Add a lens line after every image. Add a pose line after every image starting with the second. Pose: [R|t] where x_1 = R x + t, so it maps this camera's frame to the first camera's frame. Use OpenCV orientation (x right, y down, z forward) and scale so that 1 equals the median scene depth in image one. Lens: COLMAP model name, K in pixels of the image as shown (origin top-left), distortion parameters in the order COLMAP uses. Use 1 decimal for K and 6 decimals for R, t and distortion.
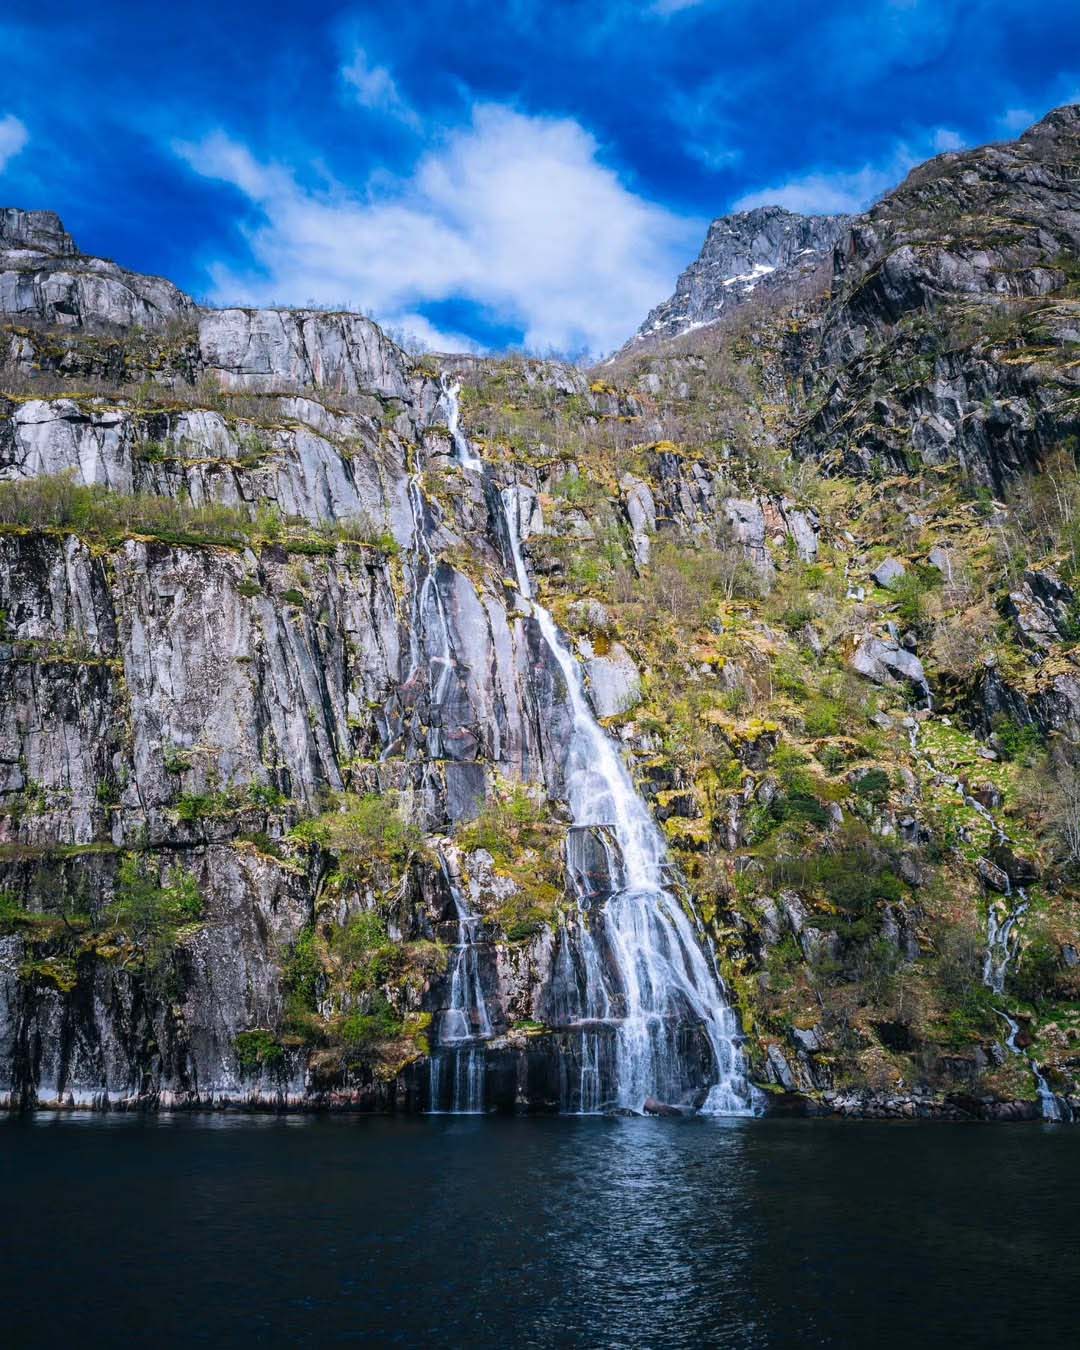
lens RADIAL K [[1354.6, 0, 537.8], [0, 1354.6, 672.4], [0, 0, 1]] dist [-0.005006, 0.000000]
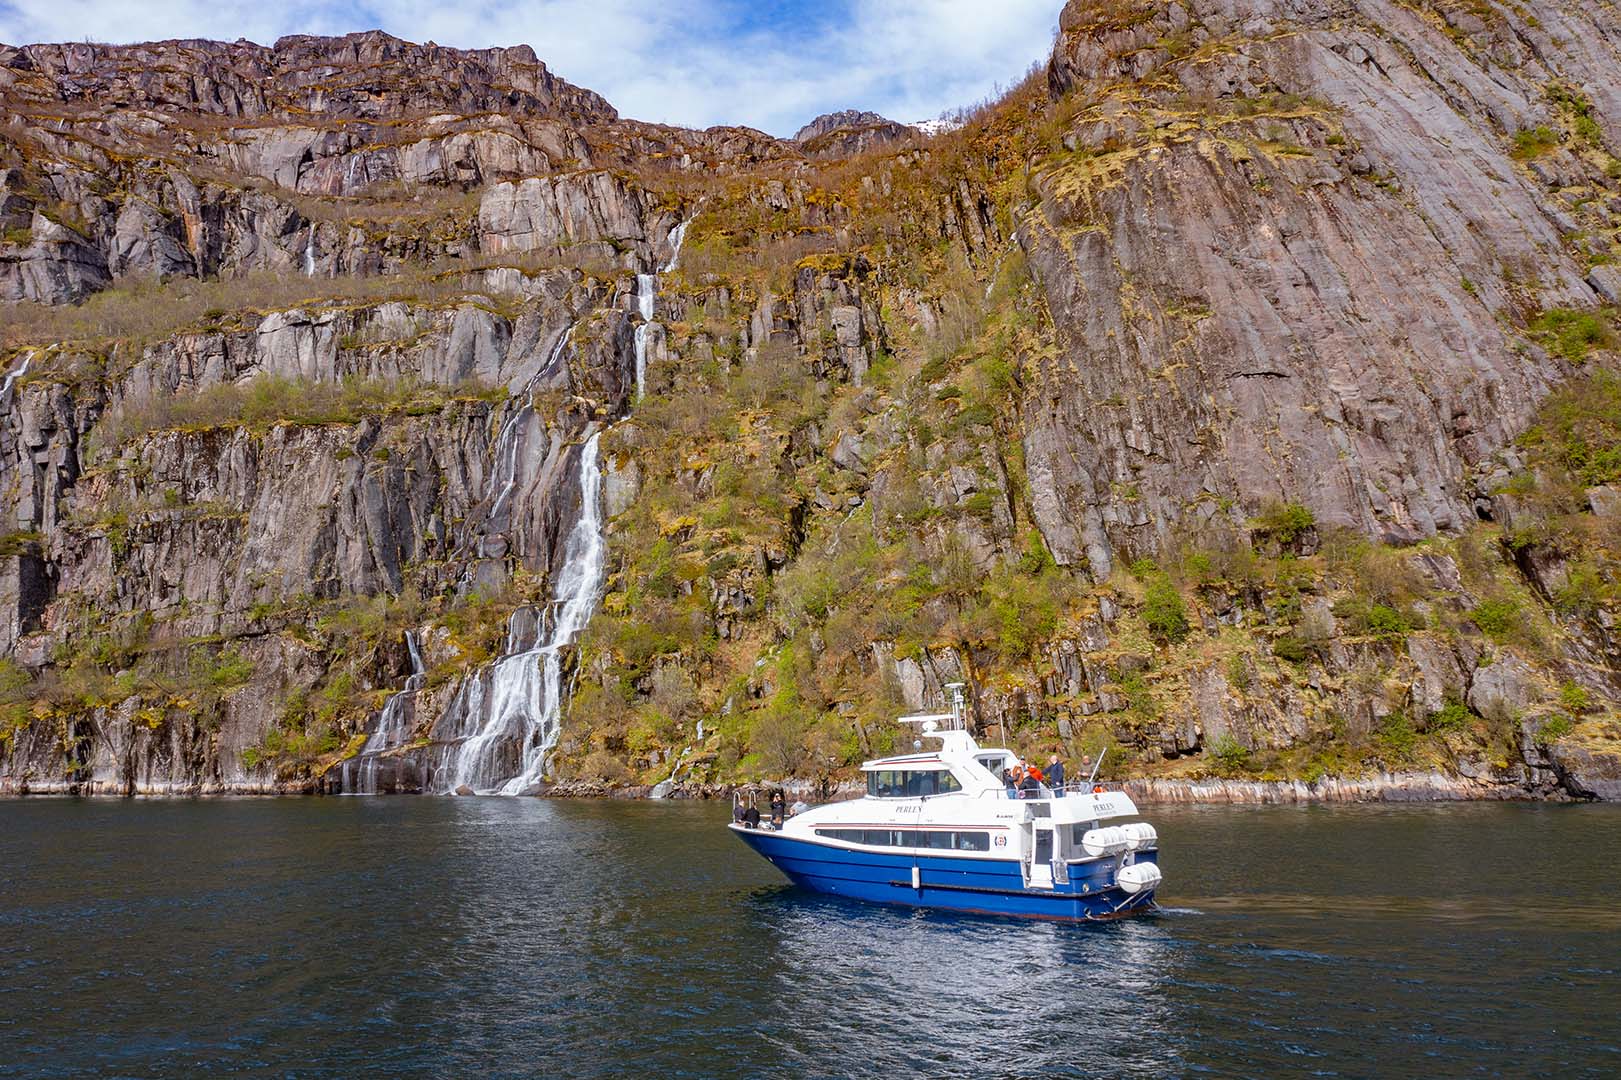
lens RADIAL K [[1297.4, 0, 817.0], [0, 1297.4, 542.4], [0, 0, 1]] dist [0.003070, 0.004114]
pose [[0.959655, -0.056591, -0.275426, 0.712136], [0.090457, 0.989600, 0.111846, -0.082256], [0.266232, -0.132248, 0.954794, -0.250506]]
